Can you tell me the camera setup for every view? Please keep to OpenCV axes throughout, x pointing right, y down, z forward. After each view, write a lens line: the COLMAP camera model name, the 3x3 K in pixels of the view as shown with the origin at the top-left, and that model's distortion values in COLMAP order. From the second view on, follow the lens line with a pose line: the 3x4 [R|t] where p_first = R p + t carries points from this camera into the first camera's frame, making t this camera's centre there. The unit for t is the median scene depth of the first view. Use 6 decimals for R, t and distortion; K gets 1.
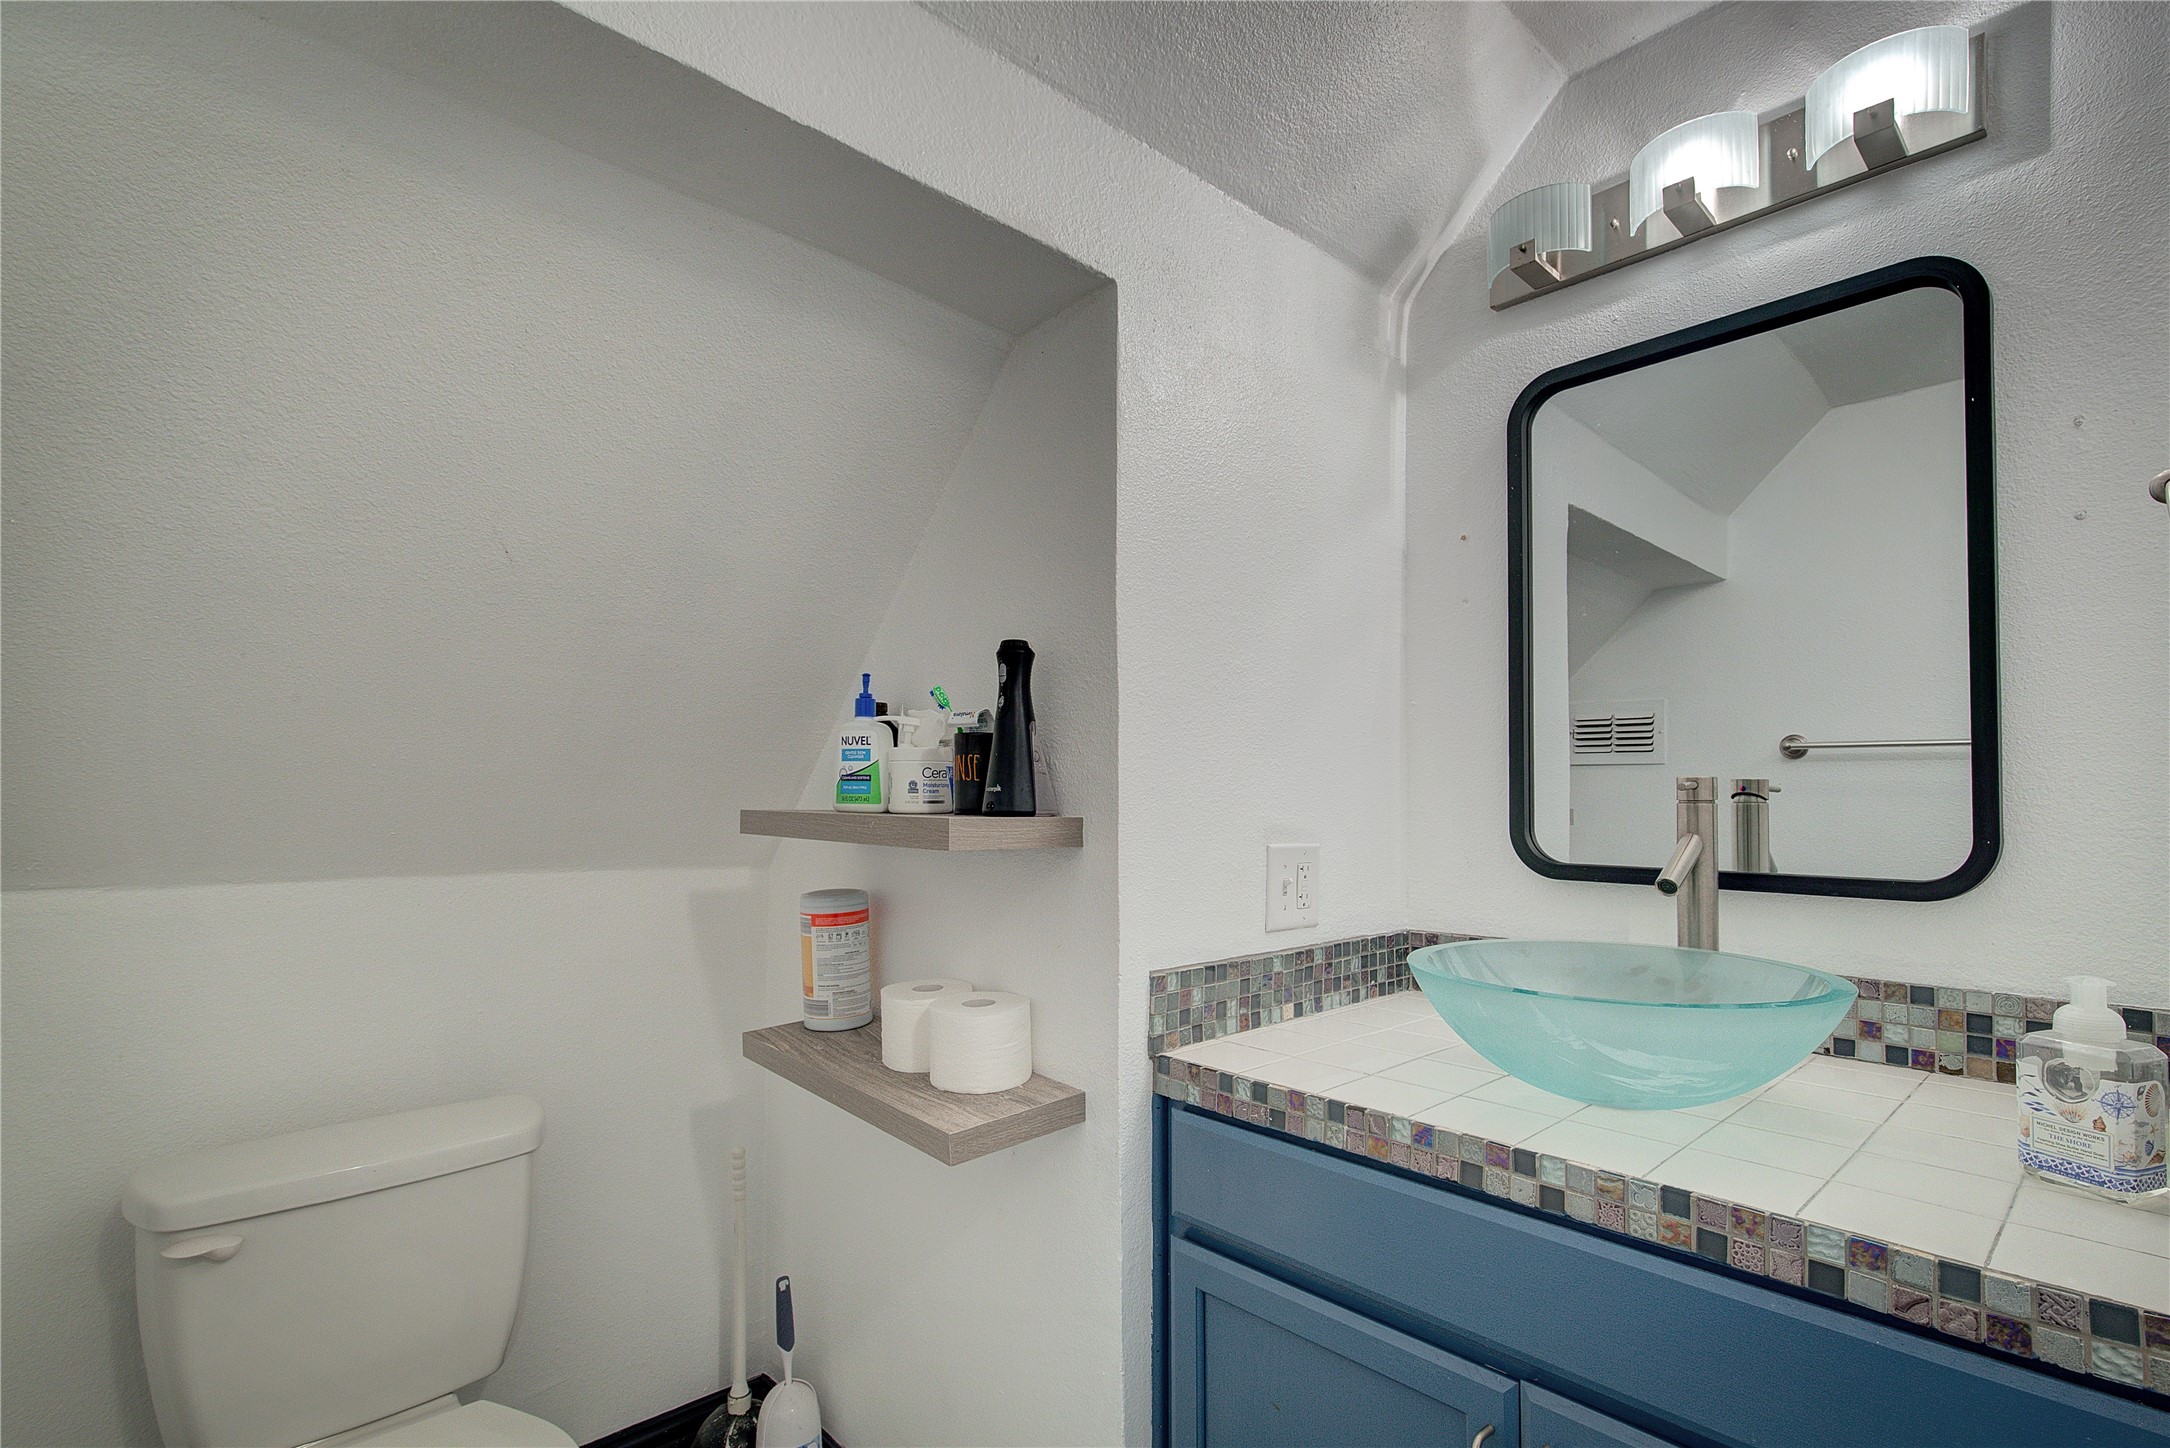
lens RADIAL K [[986.4, 0, 1108.8], [0, 986.4, 772.9], [0, 0, 1]] dist [-0.003141, 0.000582]
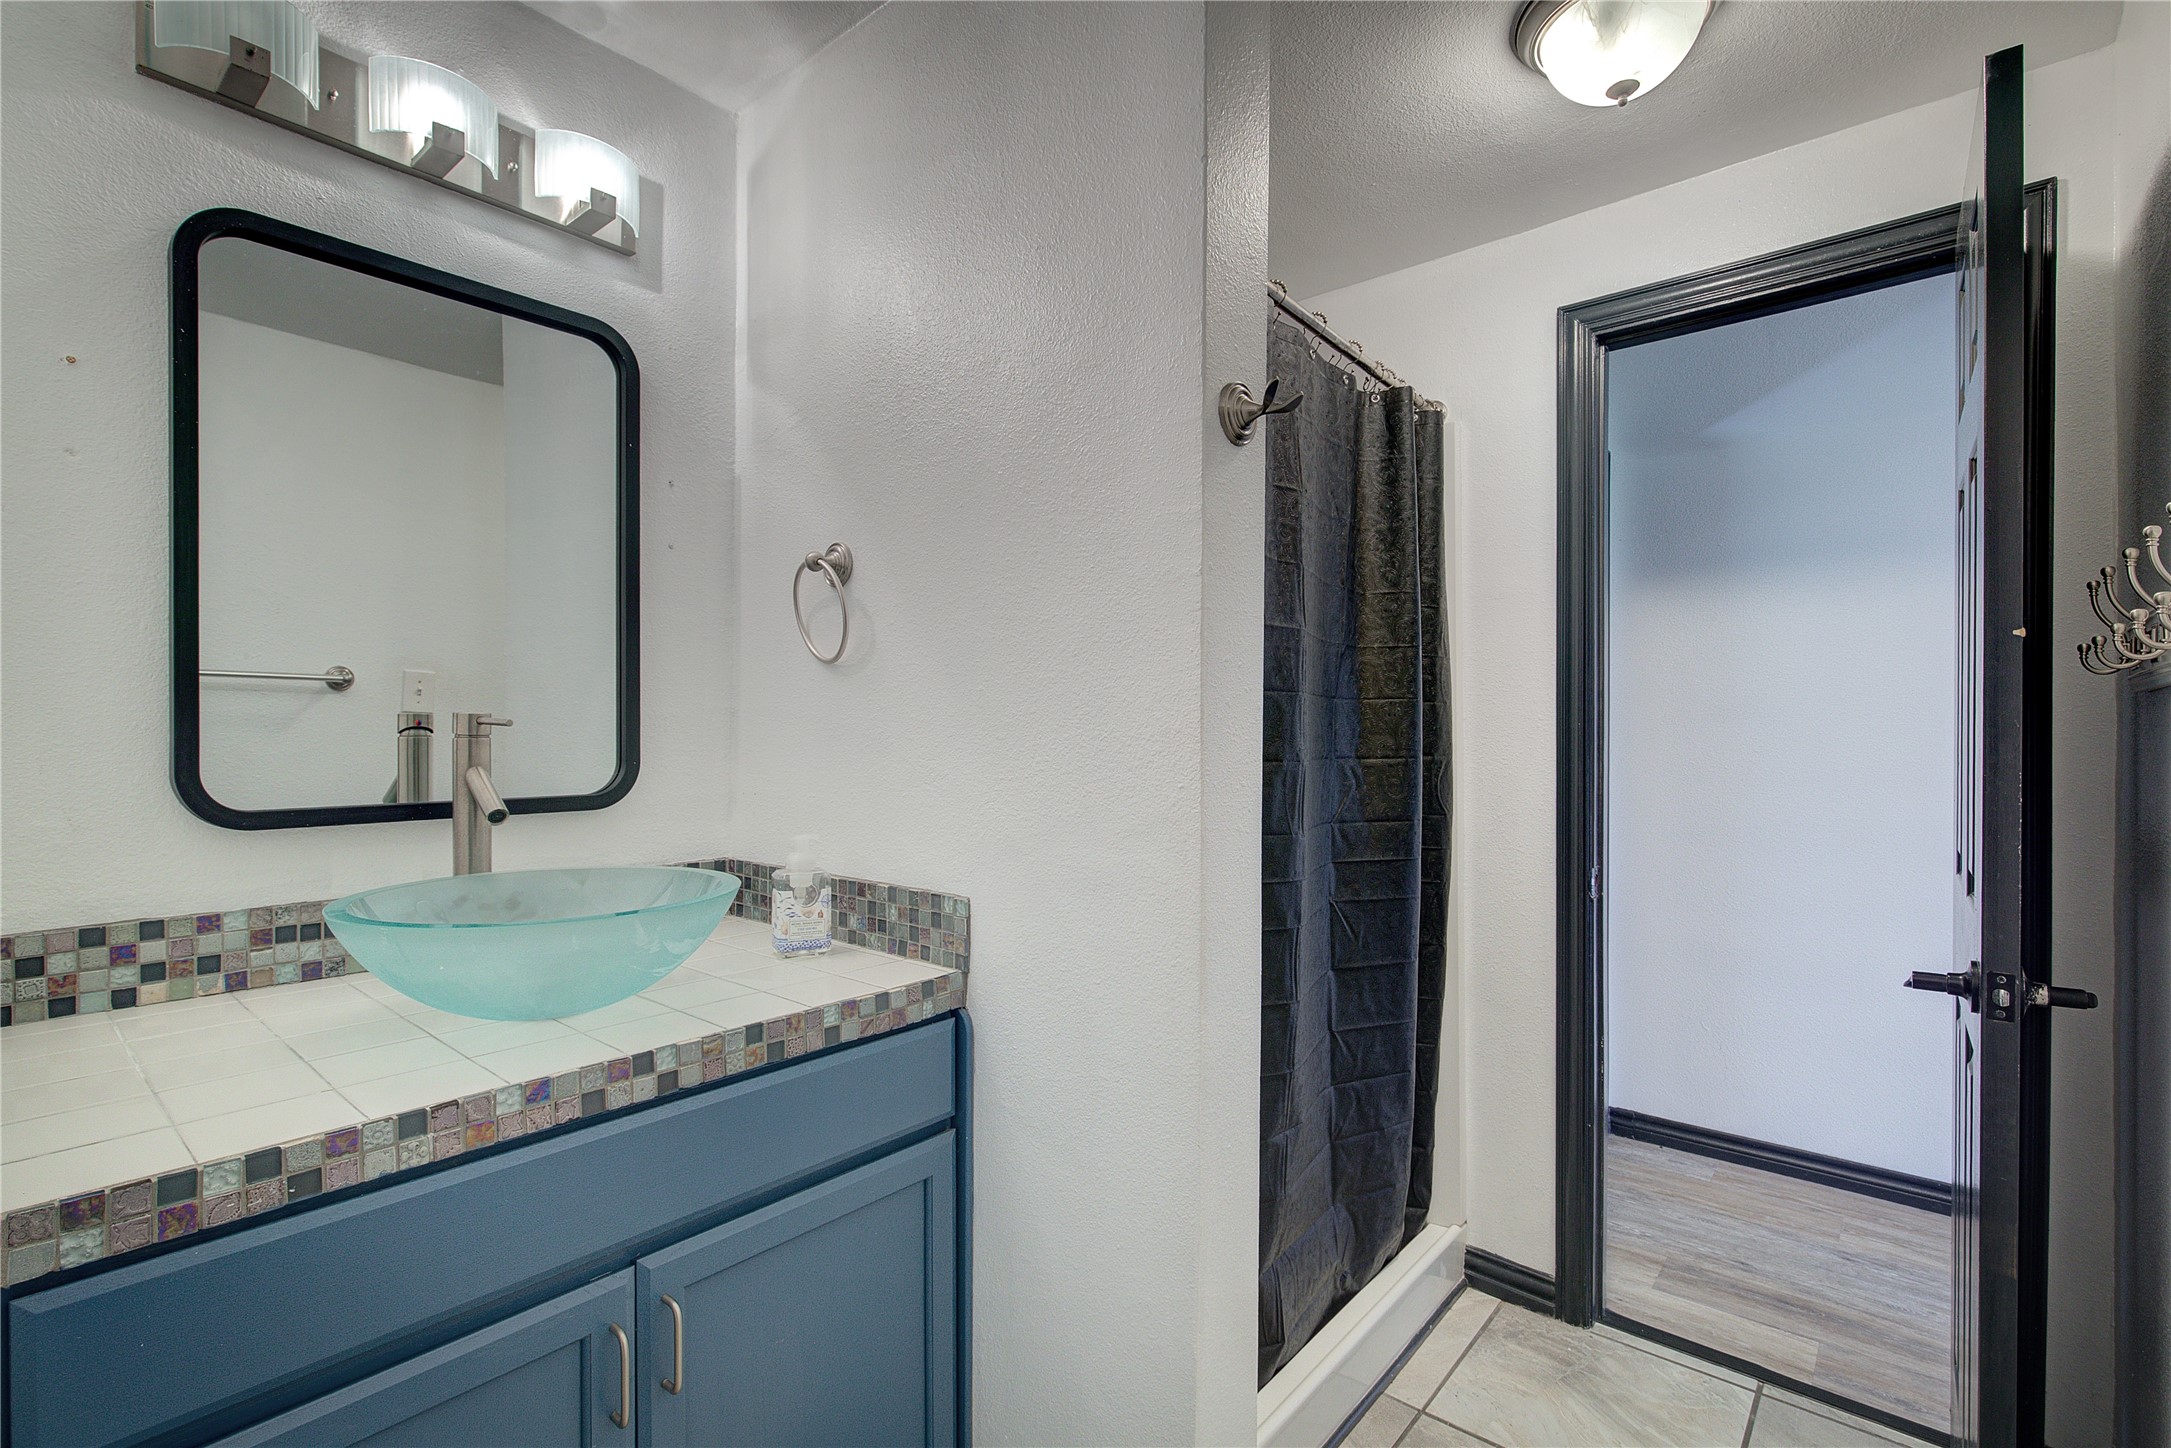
lens RADIAL K [[986.9, 0, 1087.4], [0, 986.9, 732.2], [0, 0, 1]] dist [-0.003141, 0.000582]
pose [[-0.111883, -0.007282, 0.993695, -0.658466], [-0.028364, 0.999589, 0.004131, 0.002031], [-0.993317, -0.027723, -0.112043, 0.568137]]
